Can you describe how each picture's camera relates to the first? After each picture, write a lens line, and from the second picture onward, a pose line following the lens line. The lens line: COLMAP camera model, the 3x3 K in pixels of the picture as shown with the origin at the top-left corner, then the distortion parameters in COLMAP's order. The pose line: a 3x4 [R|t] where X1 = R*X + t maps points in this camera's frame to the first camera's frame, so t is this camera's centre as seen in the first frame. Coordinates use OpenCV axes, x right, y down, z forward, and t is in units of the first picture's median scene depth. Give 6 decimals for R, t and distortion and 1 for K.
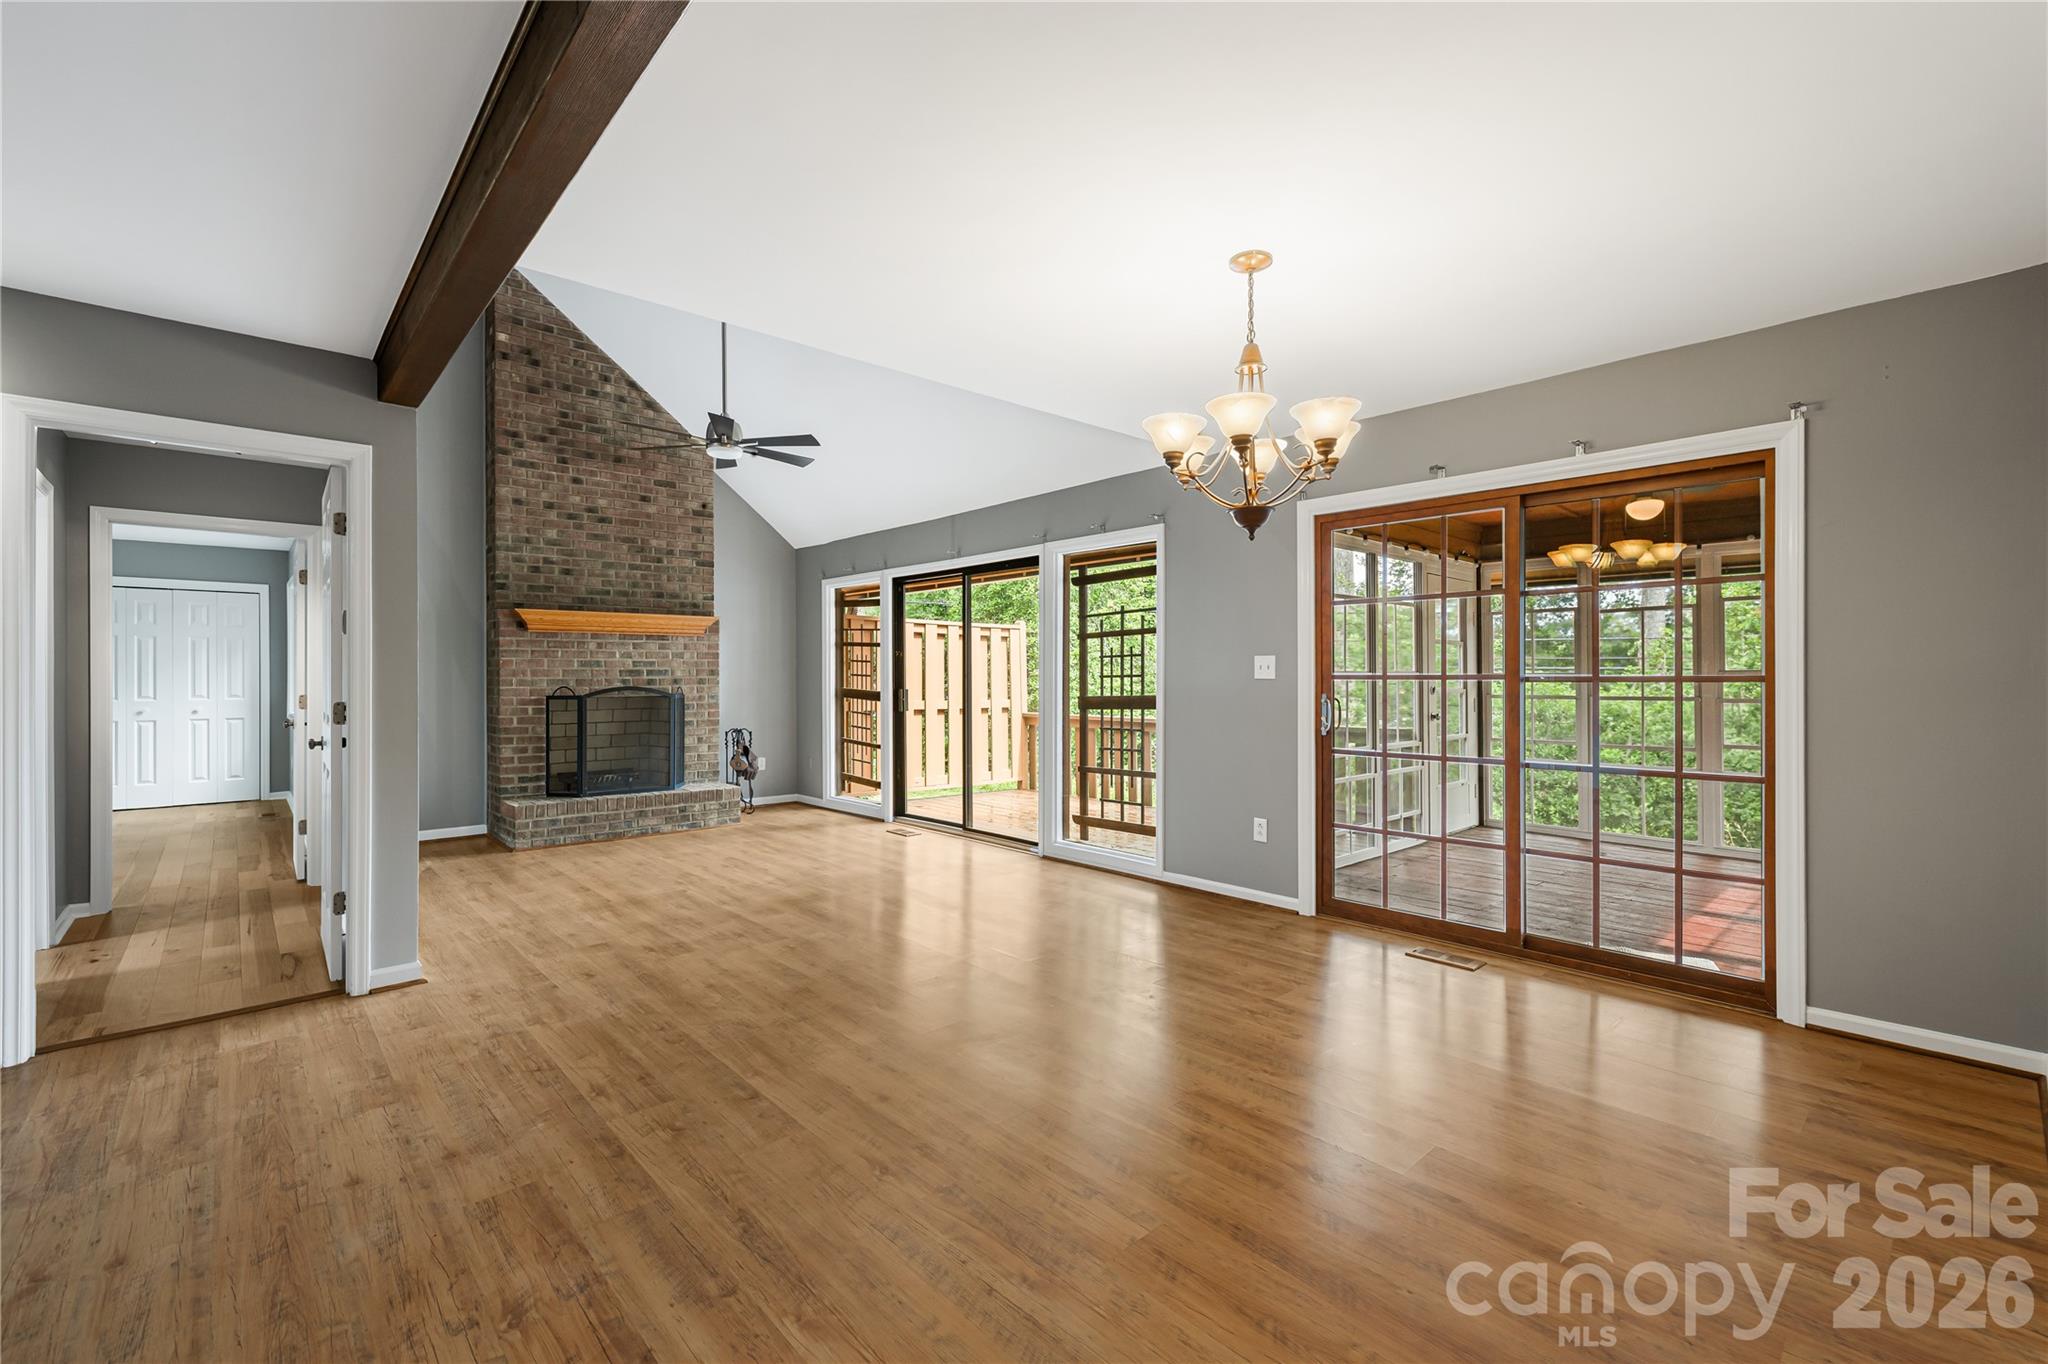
lens RADIAL K [[872.0, 0, 1021.2], [0, 872.0, 678.9], [0, 0, 1]] dist [0.001237, 0.000521]
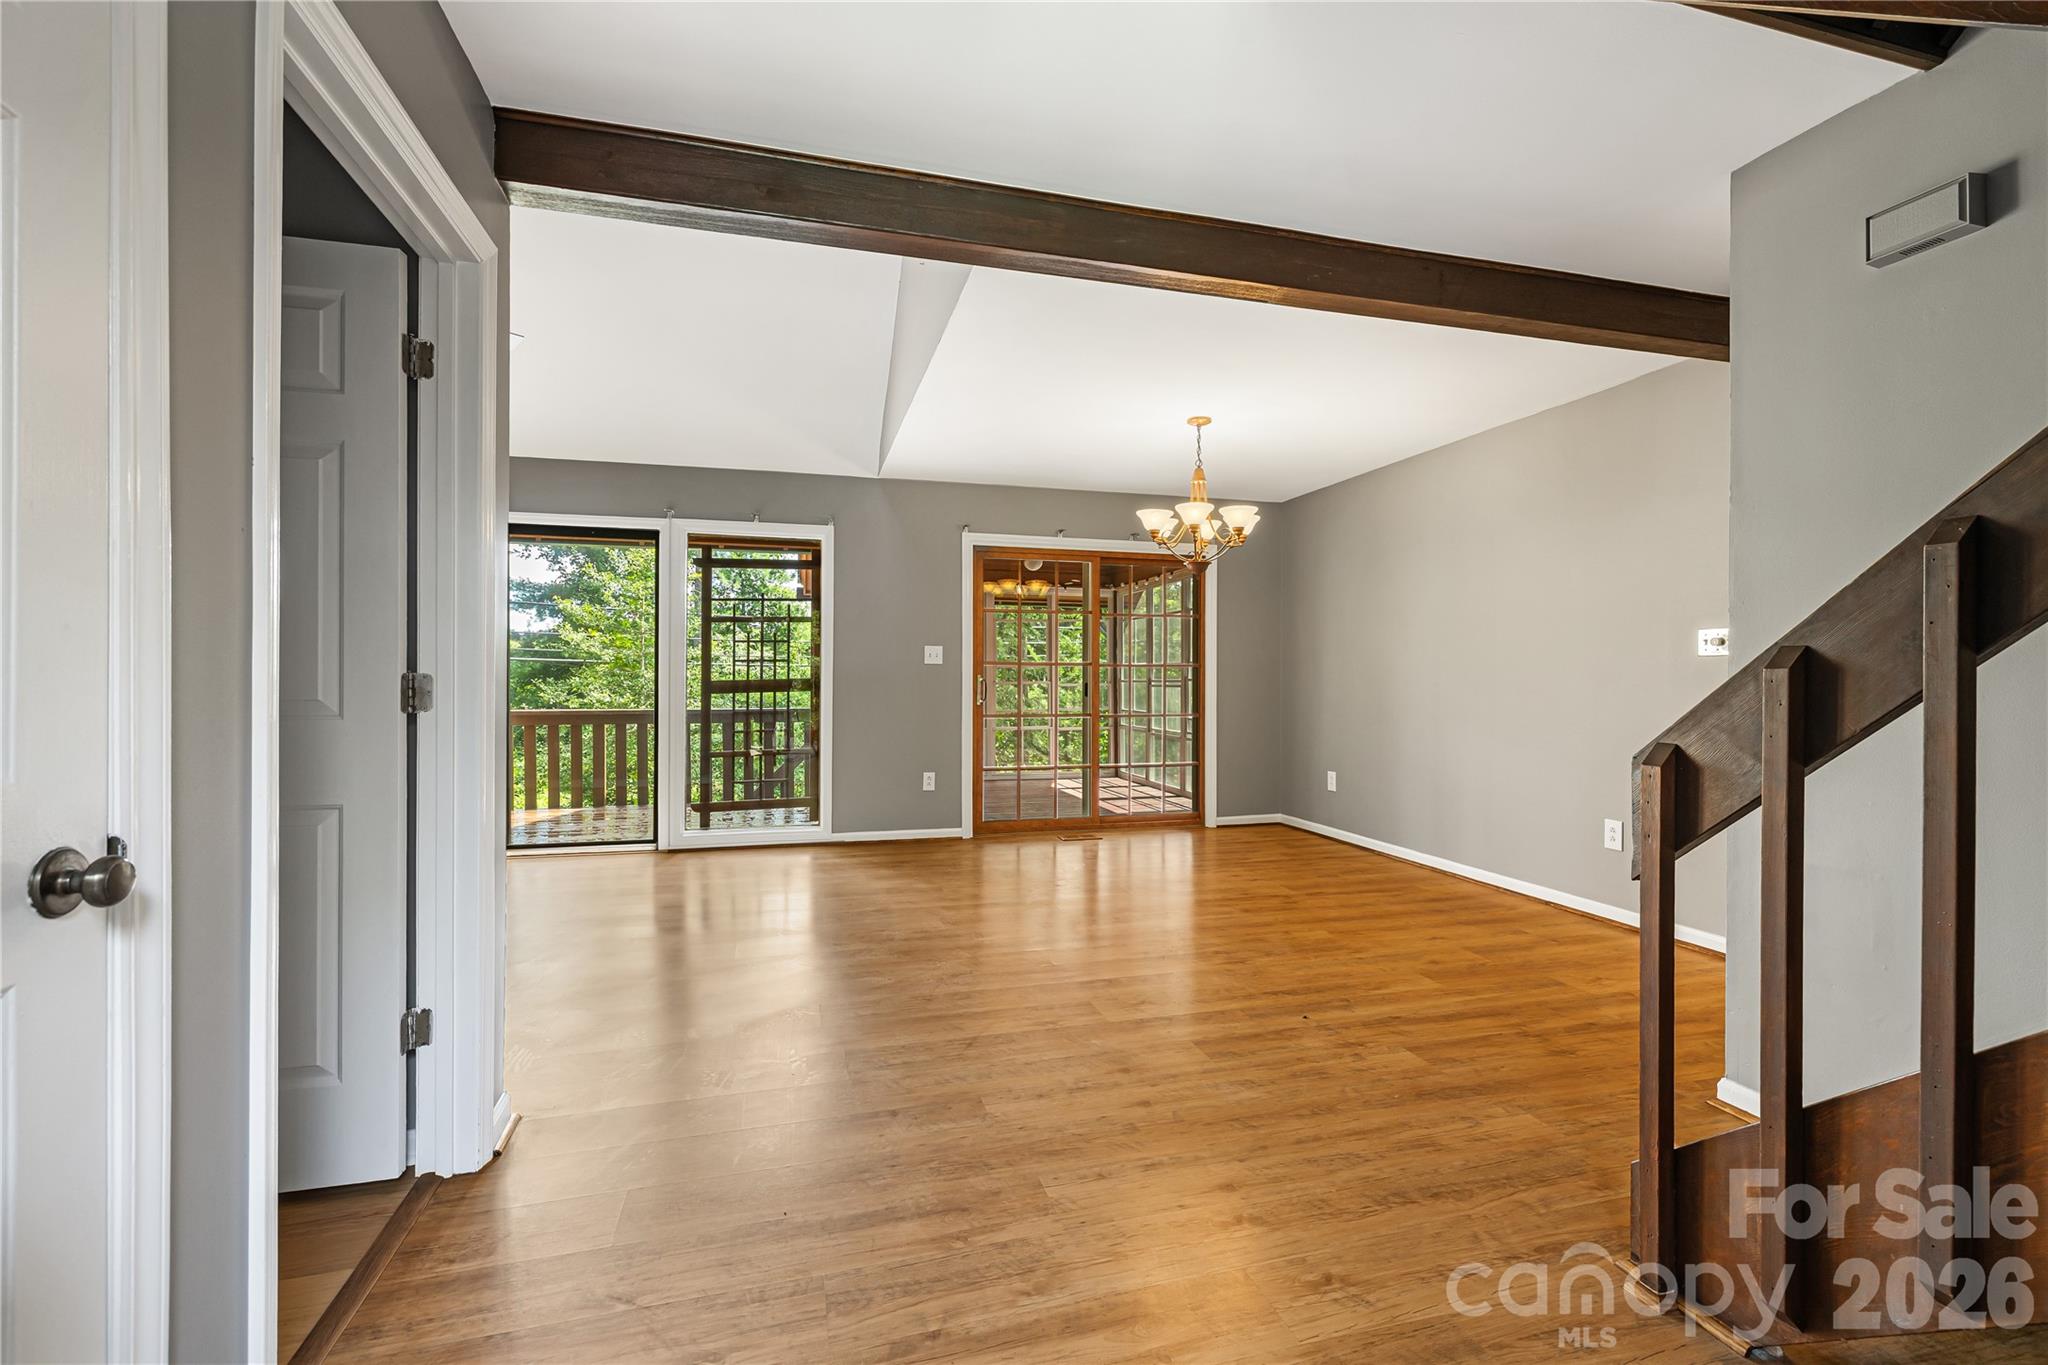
lens RADIAL K [[879.5, 0, 1025.4], [0, 879.5, 680.6], [0, 0, 1]] dist [0.002507, 0.000327]
pose [[0.449422, -0.000362, 0.893320, -0.690336], [-0.002132, 0.999997, 0.001478, 0.018454], [-0.893317, -0.002569, 0.449419, 0.244948]]
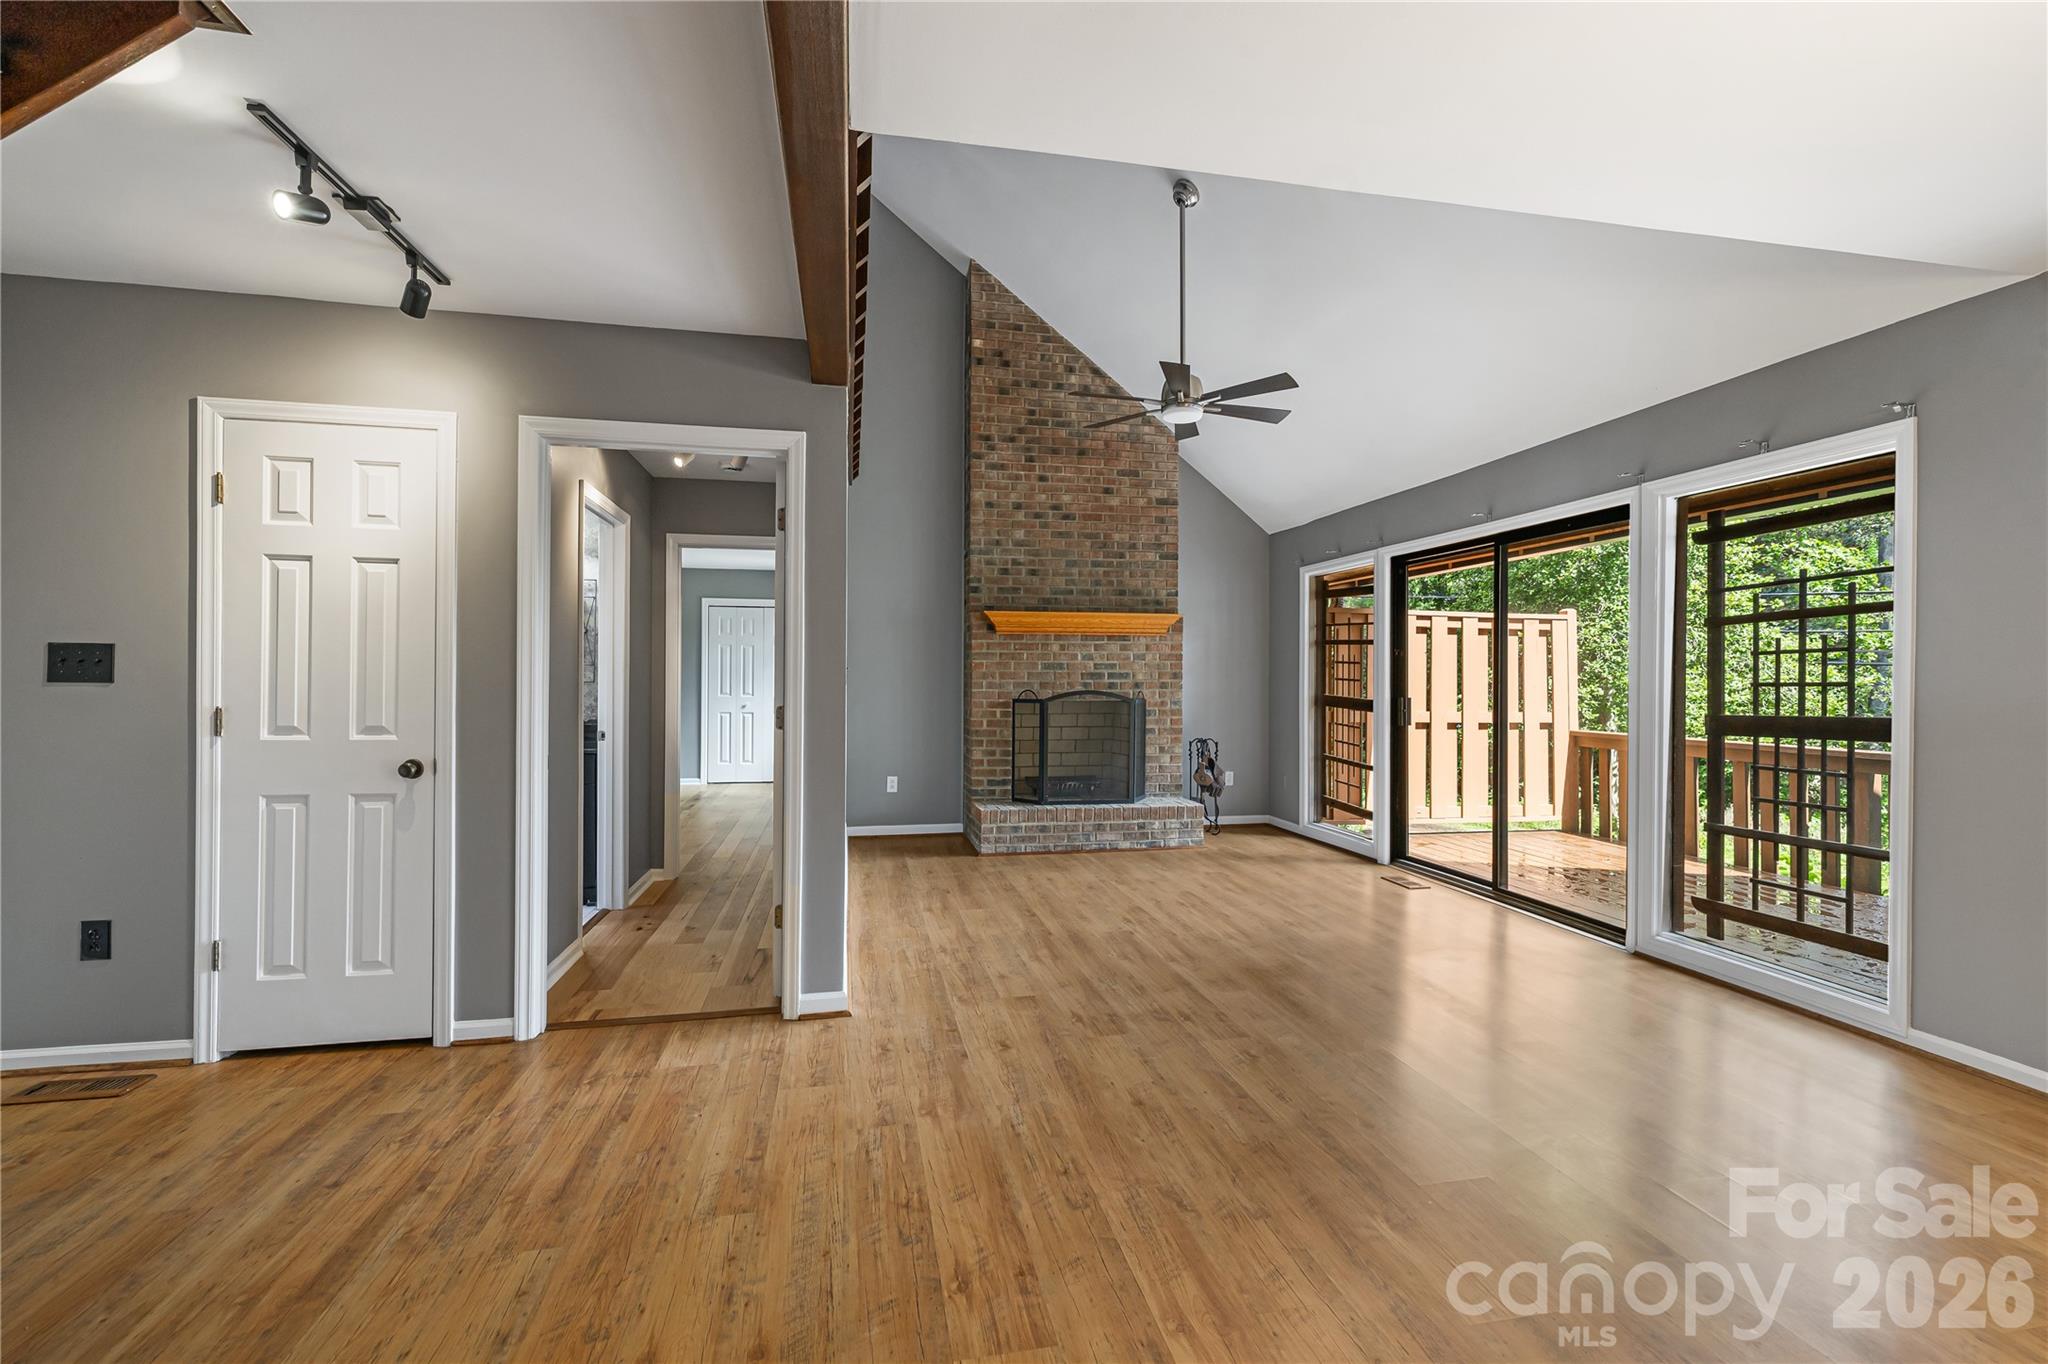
lens RADIAL K [[862.5, 0, 1022.5], [0, 862.5, 679.0], [0, 0, 1]] dist [0.001353, 0.000586]
pose [[0.859620, 0.005548, -0.510903, -0.044209], [-0.007084, 0.999974, -0.001061, -0.002472], [0.510884, 0.004531, 0.859637, 0.201141]]
